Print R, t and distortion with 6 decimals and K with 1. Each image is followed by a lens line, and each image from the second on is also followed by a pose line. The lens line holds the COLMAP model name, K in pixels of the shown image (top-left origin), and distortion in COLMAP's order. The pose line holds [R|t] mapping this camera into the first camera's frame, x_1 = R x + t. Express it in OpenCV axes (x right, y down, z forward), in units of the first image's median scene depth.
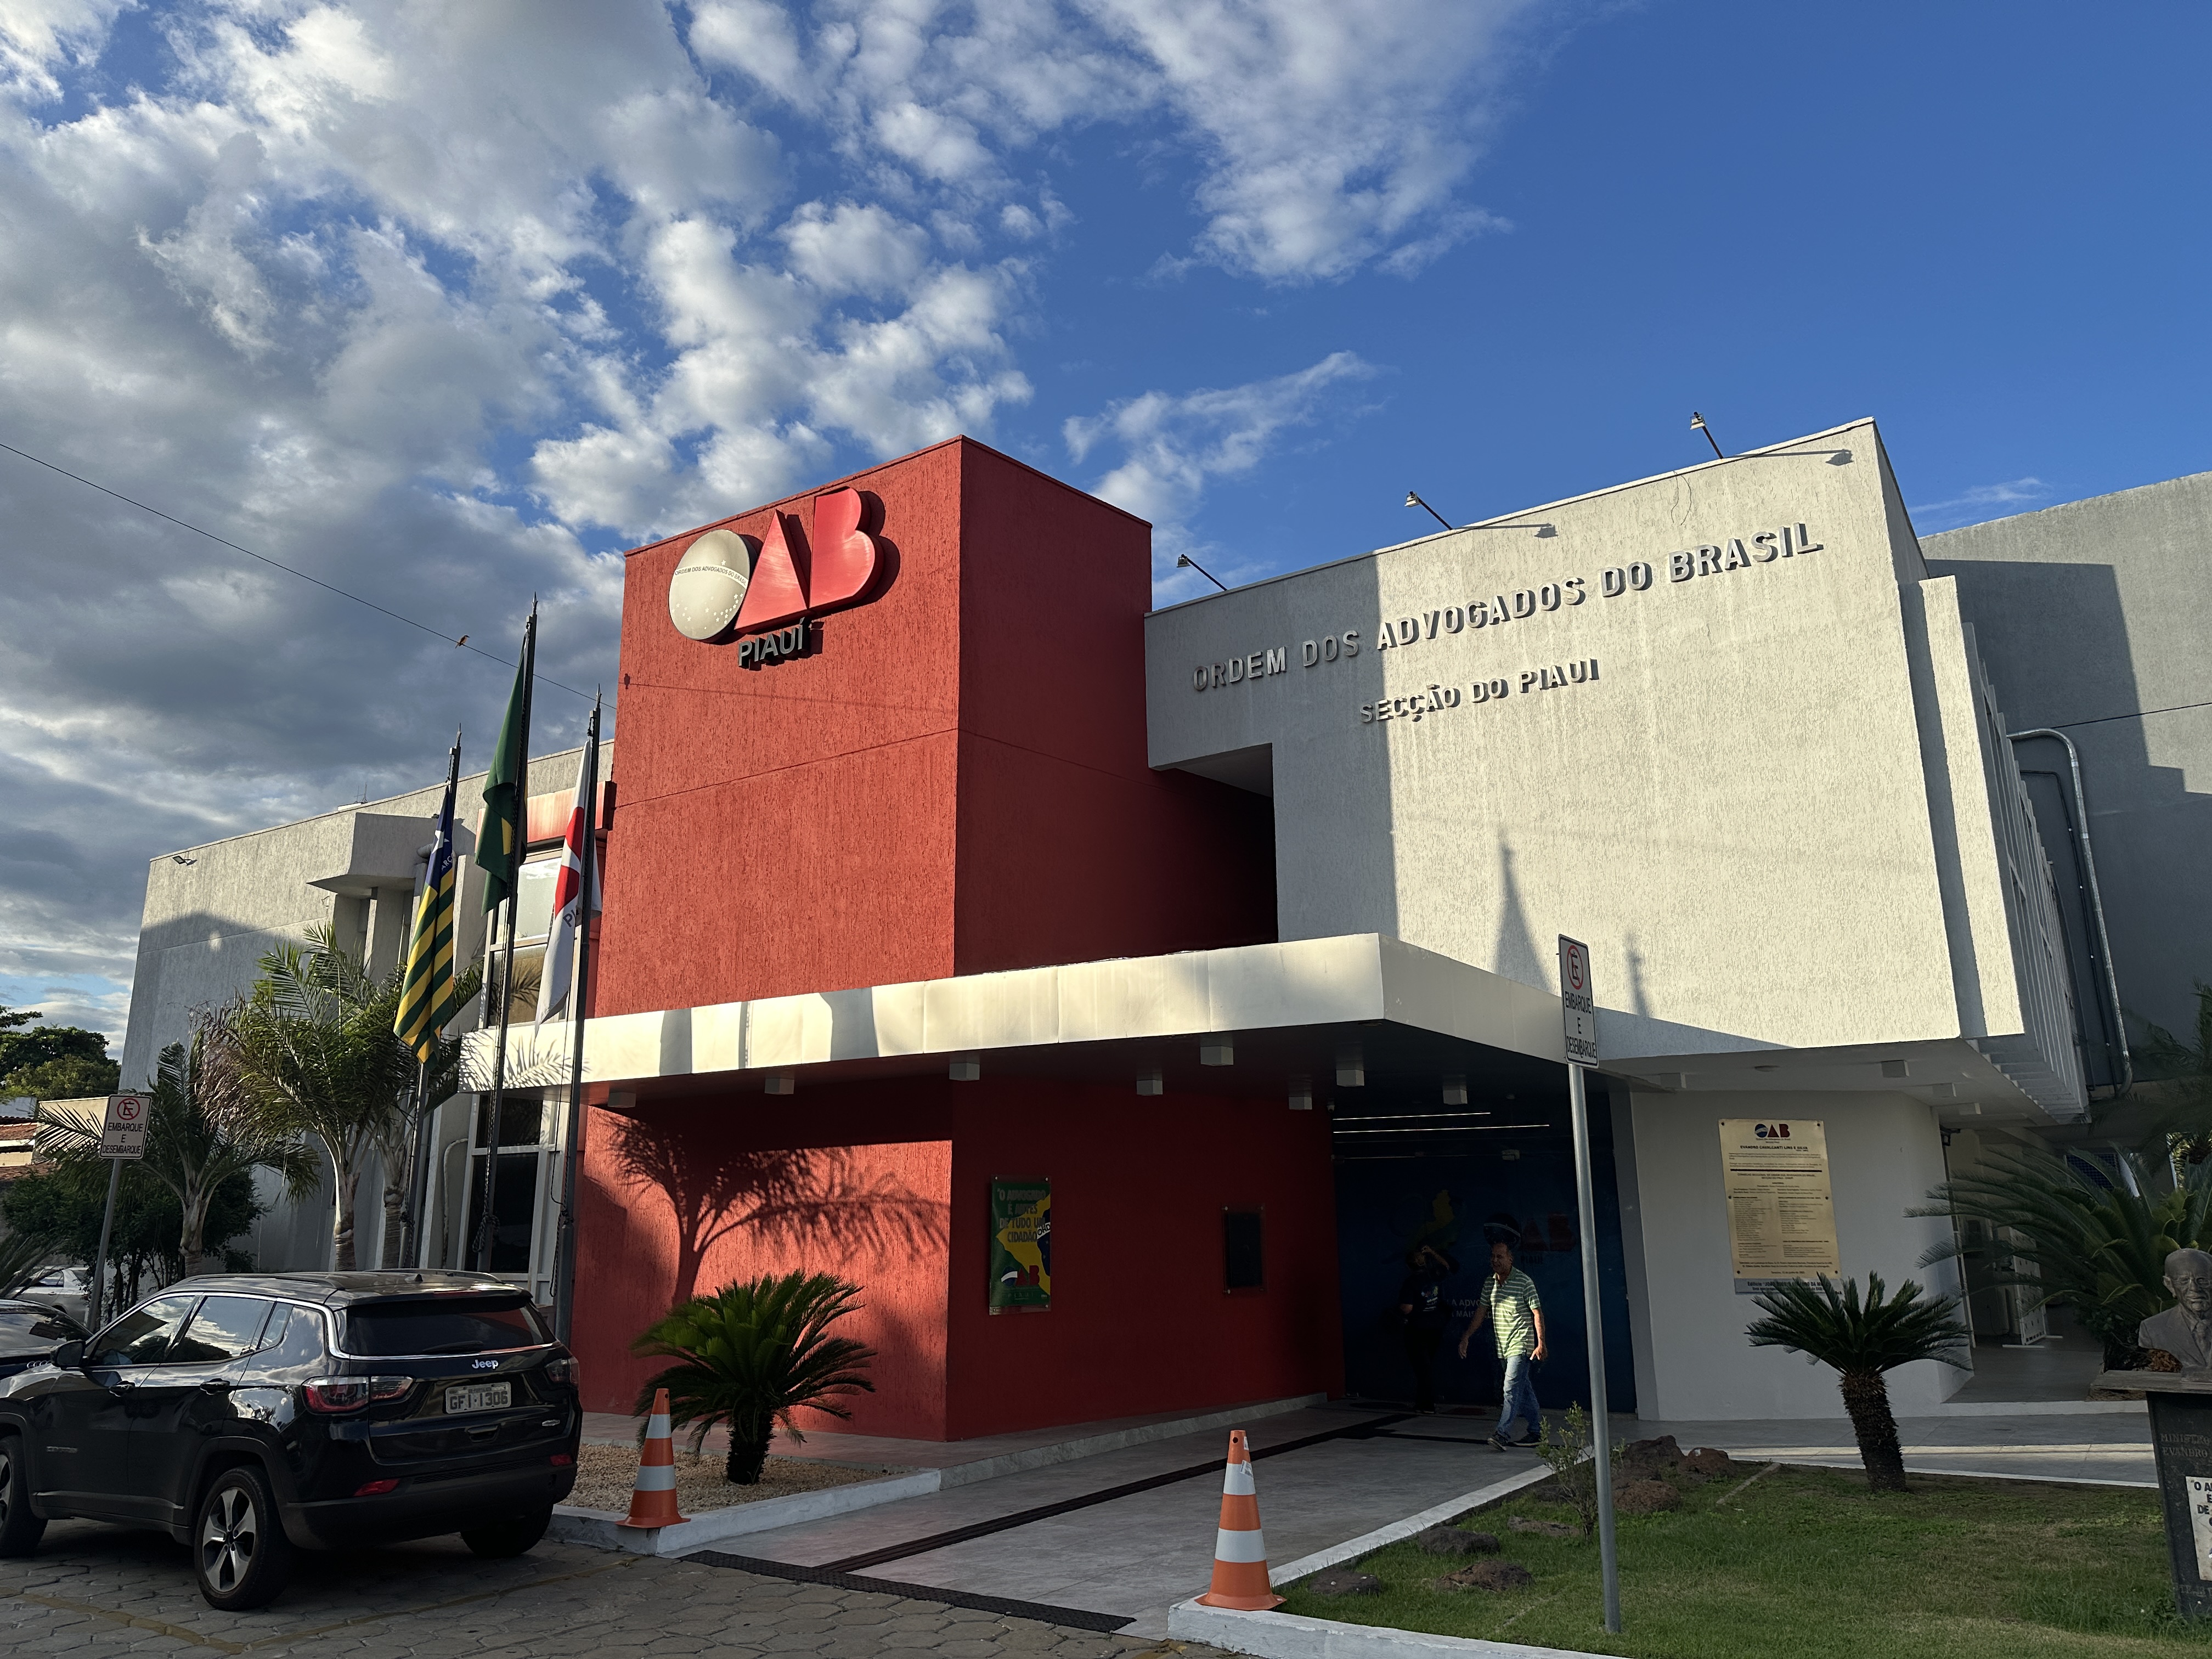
lens RADIAL K [[1526.1, 0, 1103.9], [0, 1526.1, 837.6], [0, 0, 1]] dist [0.147573, -0.256374]
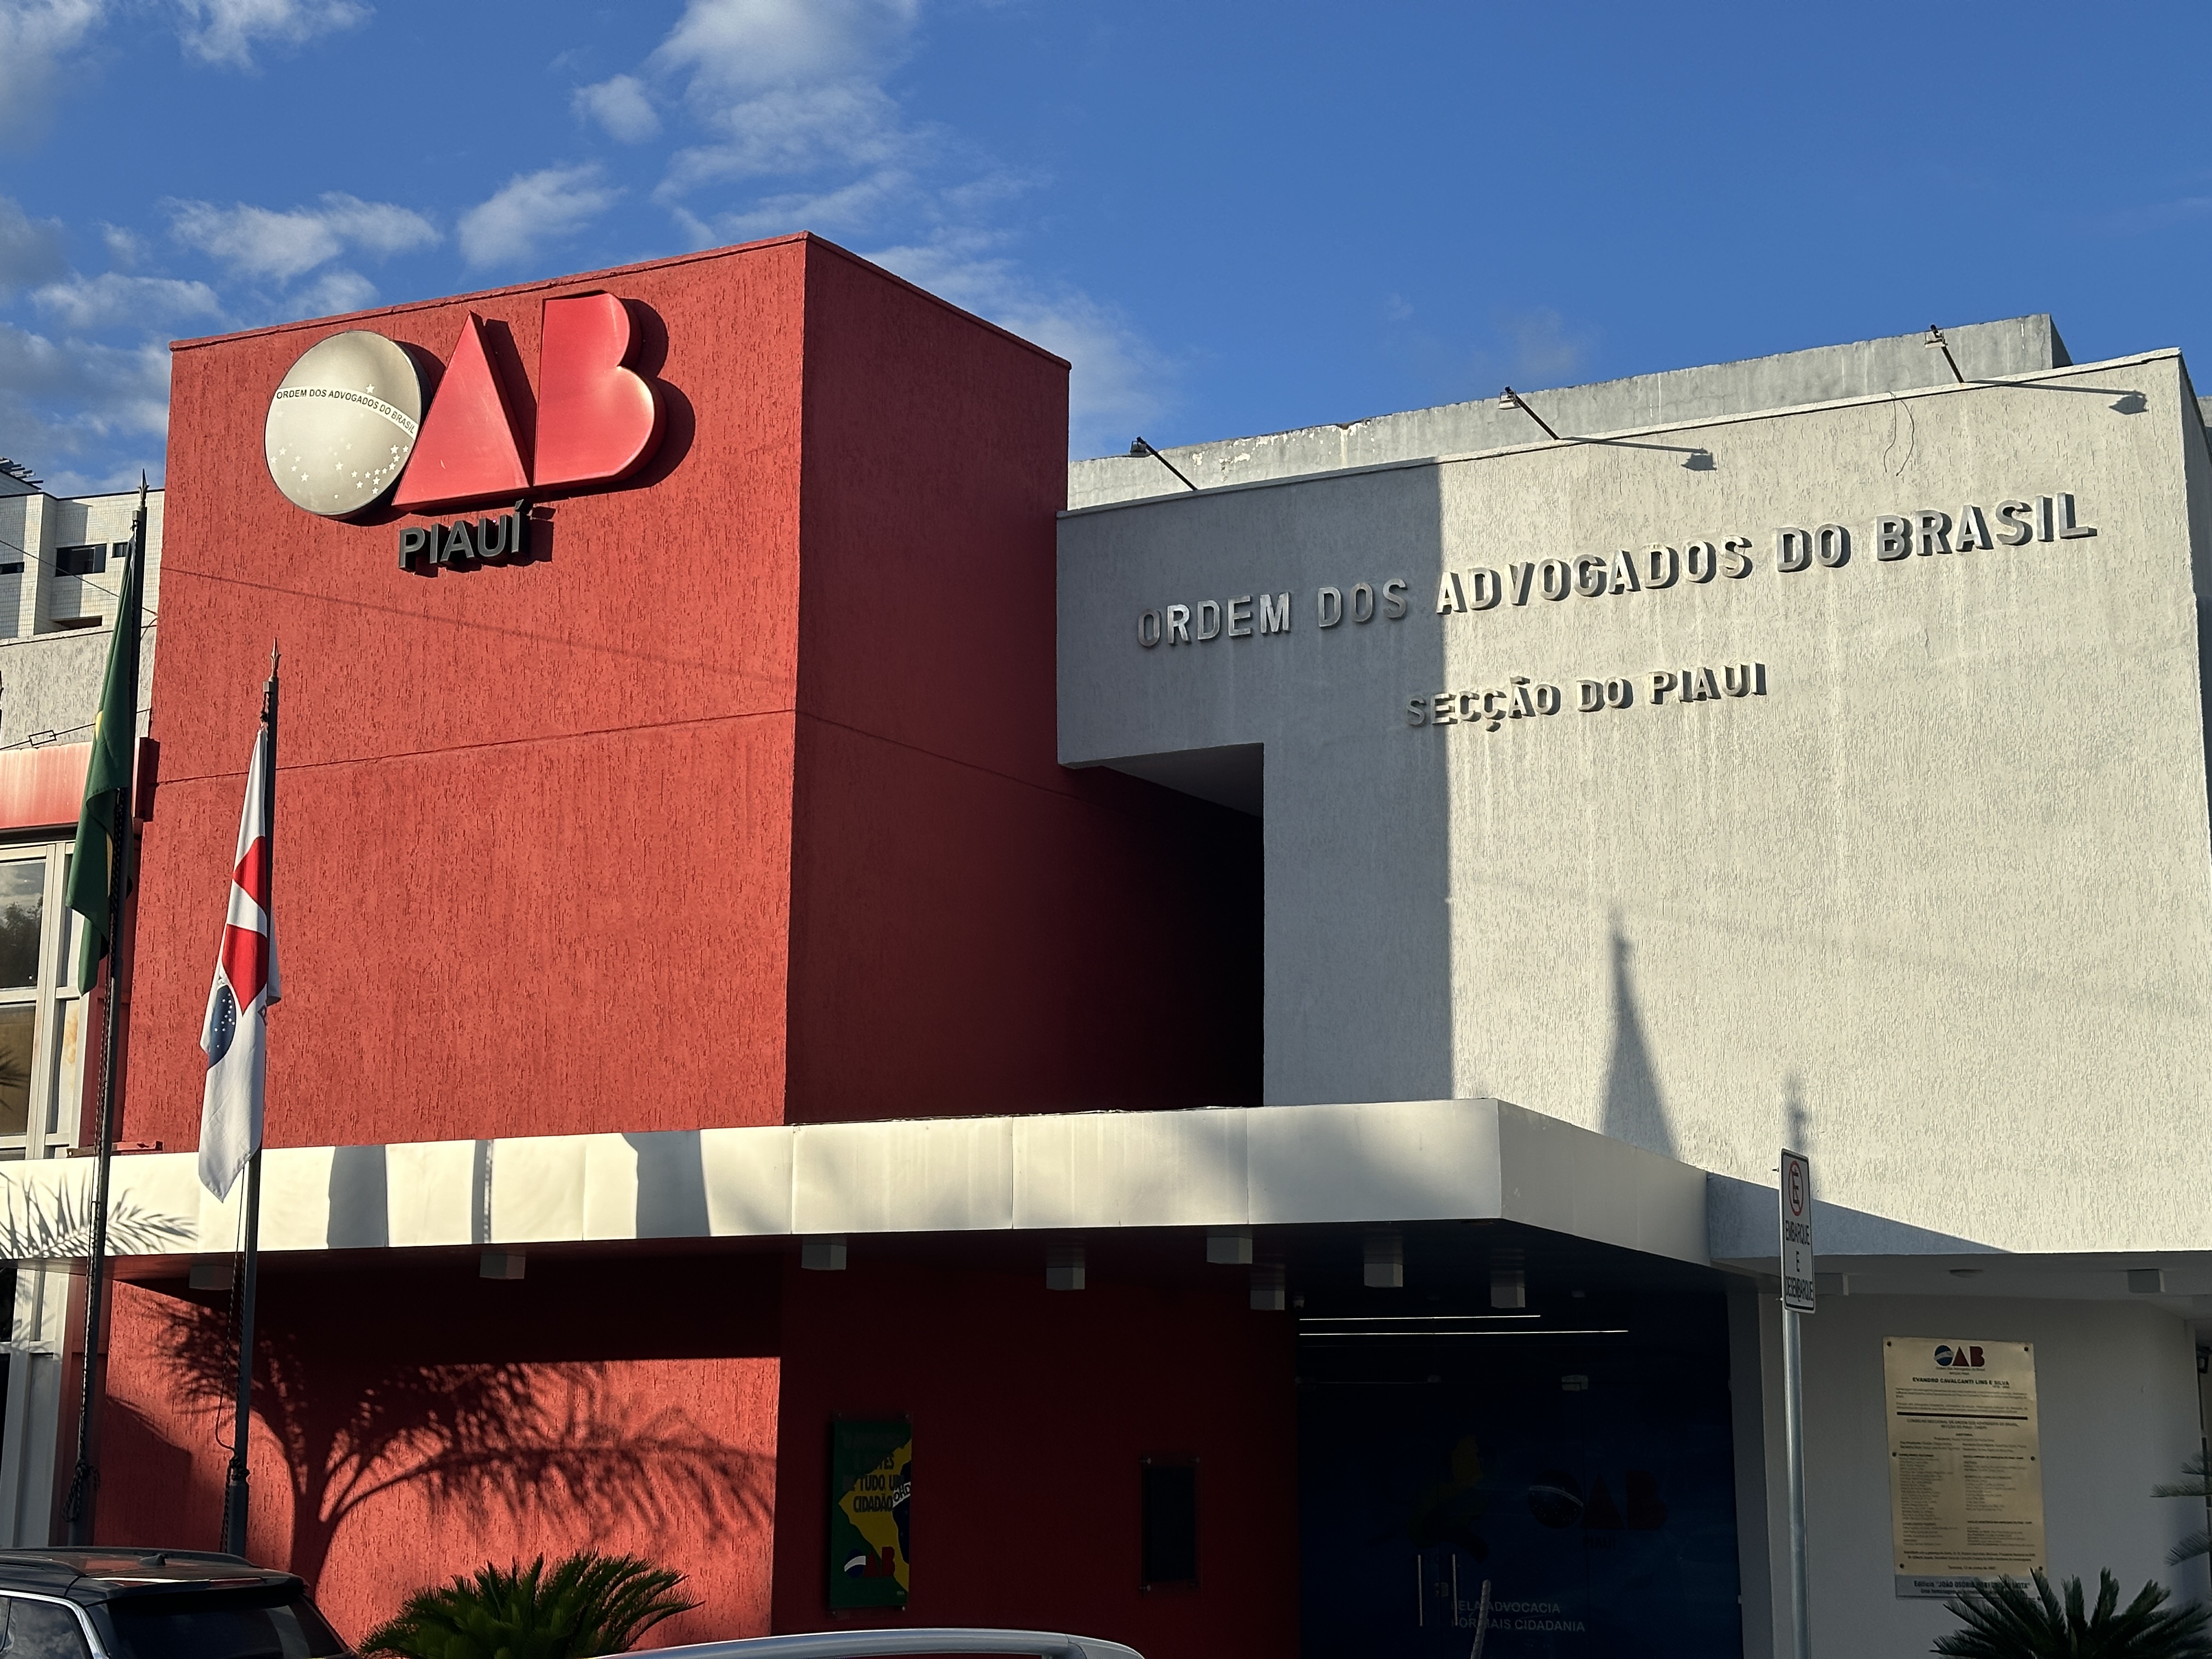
lens RADIAL K [[3078.0, 0, 1088.9], [0, 3078.0, 834.6], [0, 0, 1]] dist [0.132629, -0.004915]
pose [[0.987912, 0.043160, 0.148887, -0.160194], [-0.049993, 0.997847, 0.042455, -0.078754], [-0.146734, -0.049385, 0.987942, -0.276938]]
